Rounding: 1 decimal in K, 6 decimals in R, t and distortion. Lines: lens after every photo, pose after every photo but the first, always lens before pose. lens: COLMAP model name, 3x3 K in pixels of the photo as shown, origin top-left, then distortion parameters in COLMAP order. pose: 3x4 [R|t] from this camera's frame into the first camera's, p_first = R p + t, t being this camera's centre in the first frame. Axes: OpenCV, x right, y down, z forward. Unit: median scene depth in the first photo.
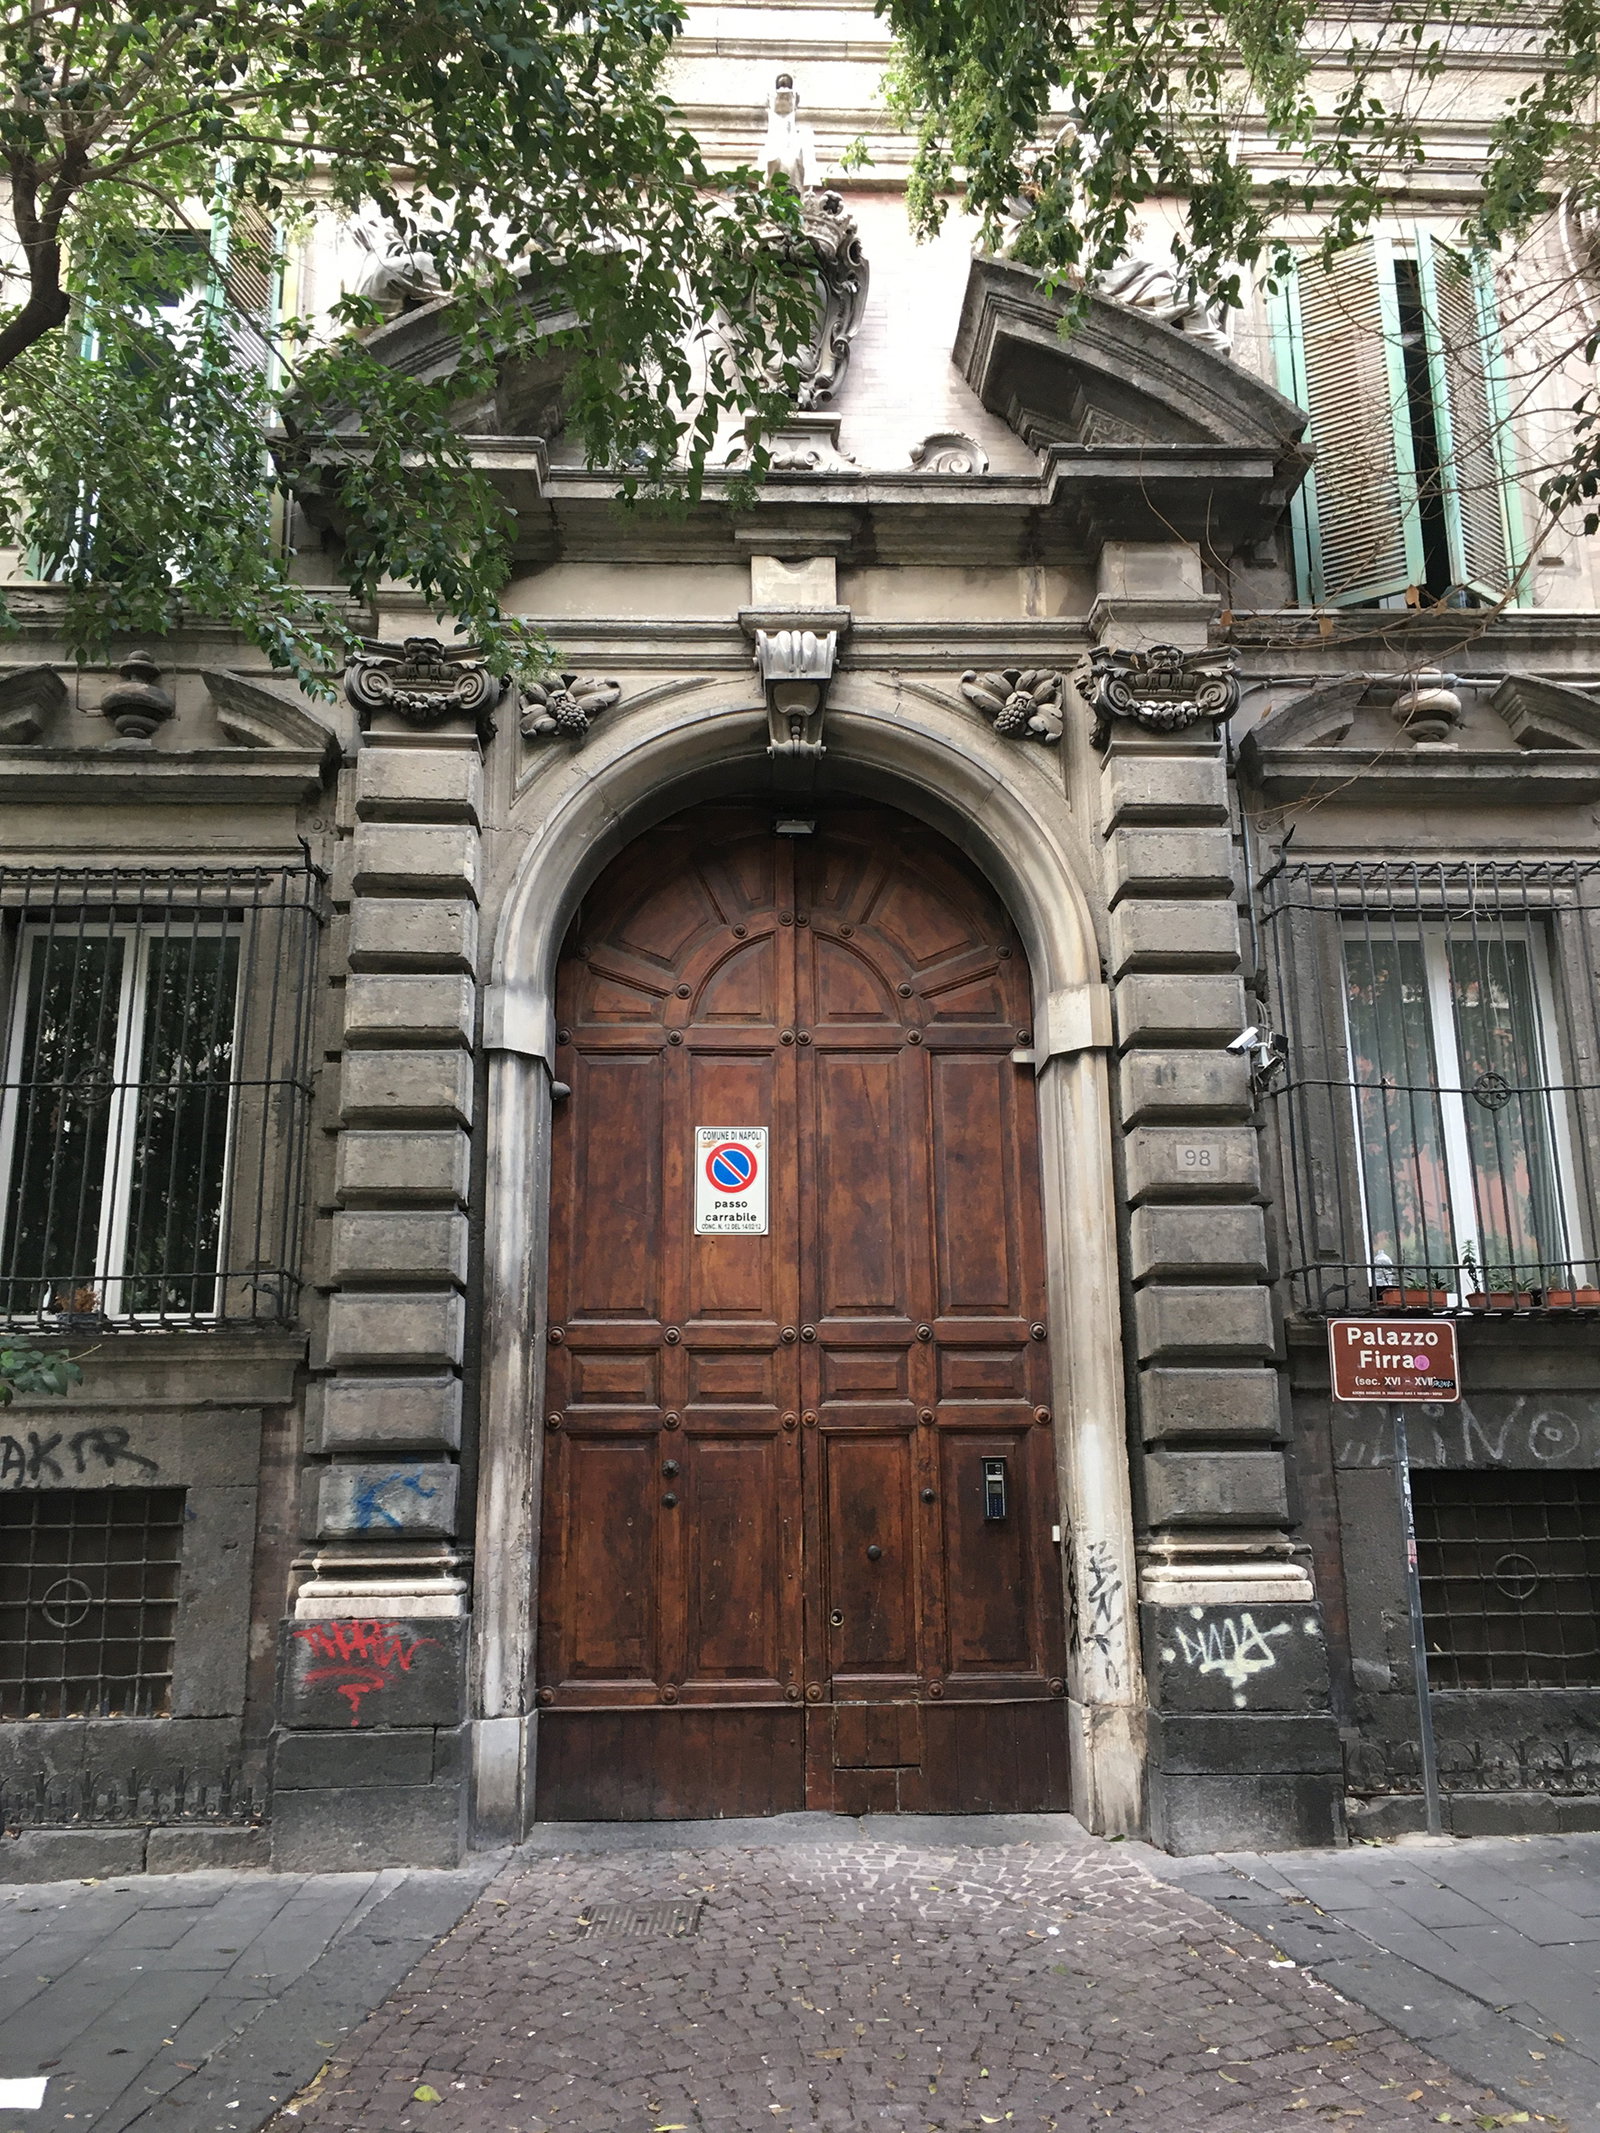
lens RADIAL K [[1834.1, 0, 800.7], [0, 1834.1, 1068.6], [0, 0, 1]] dist [0.018491, 0.002650]
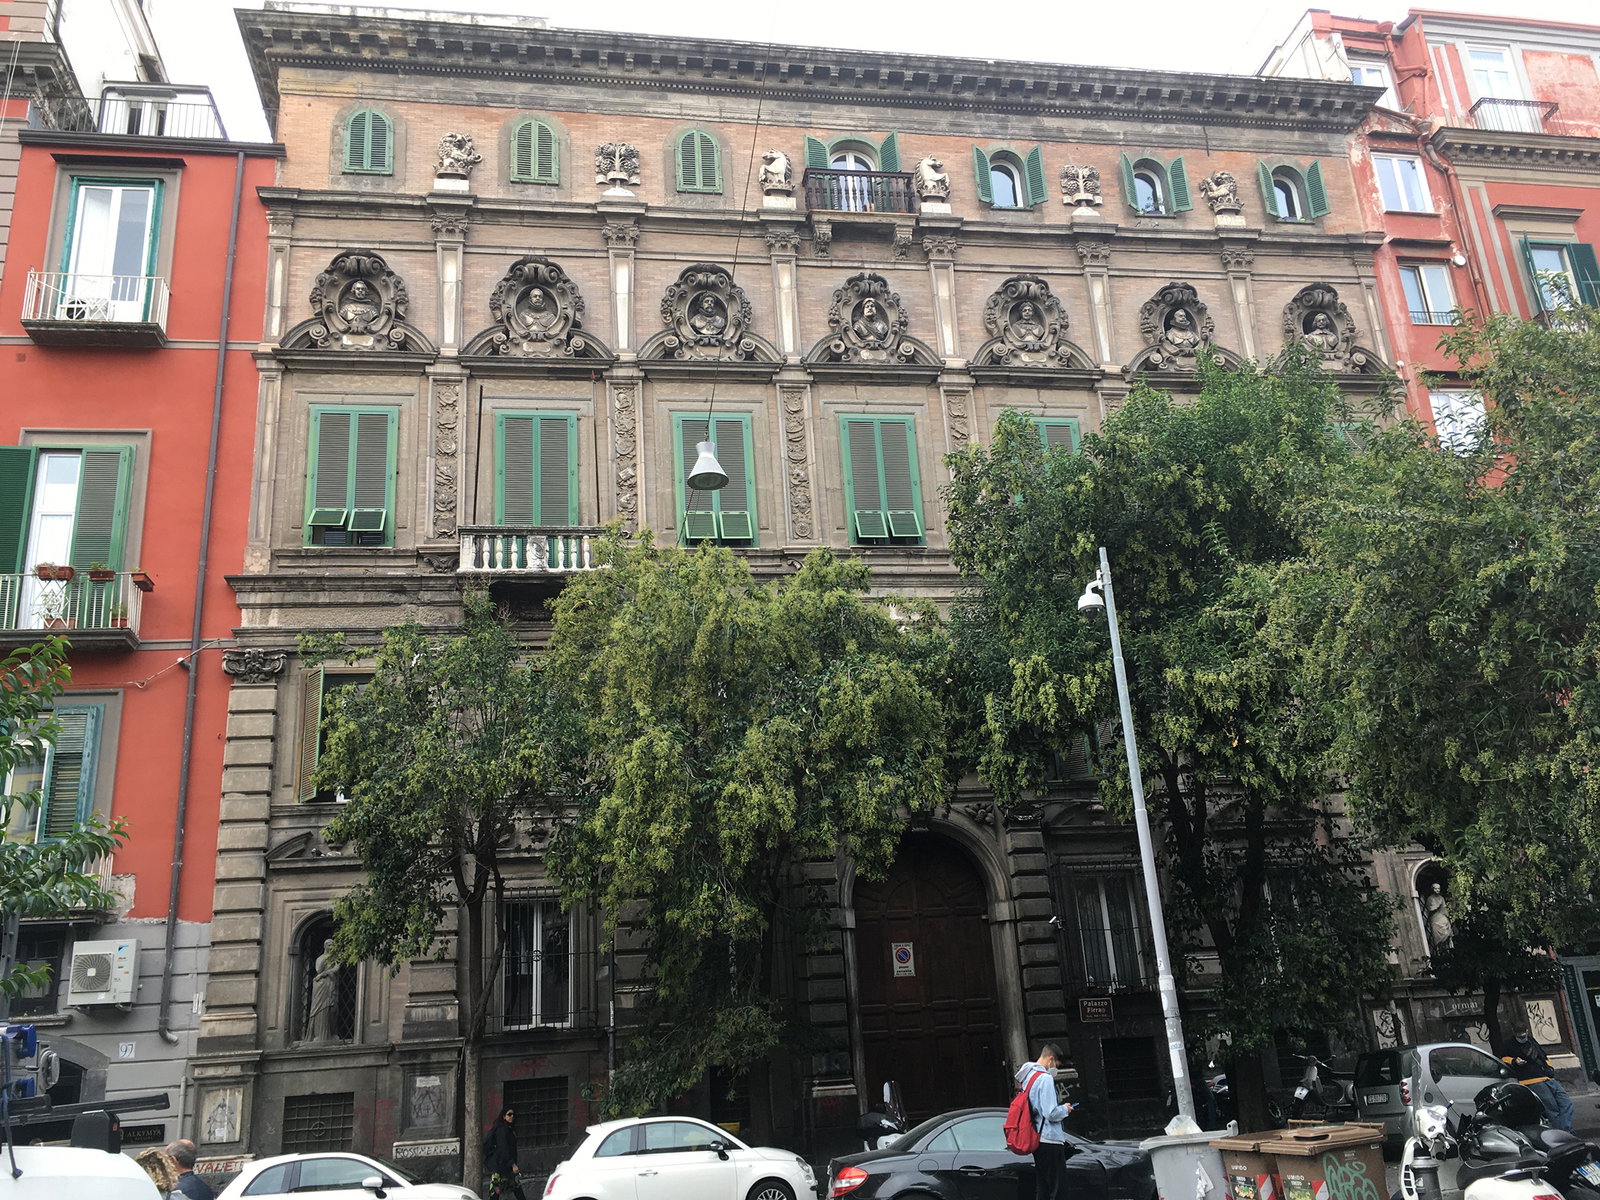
lens RADIAL K [[1375.8, 0, 799.5], [0, 1375.8, 599.0], [0, 0, 1]] dist [0.018491, 0.002650]
pose [[0.989319, -0.007220, 0.145587, -0.621765], [0.017333, 0.997514, -0.068311, -0.453444], [-0.144732, 0.070105, 0.986984, -1.598969]]
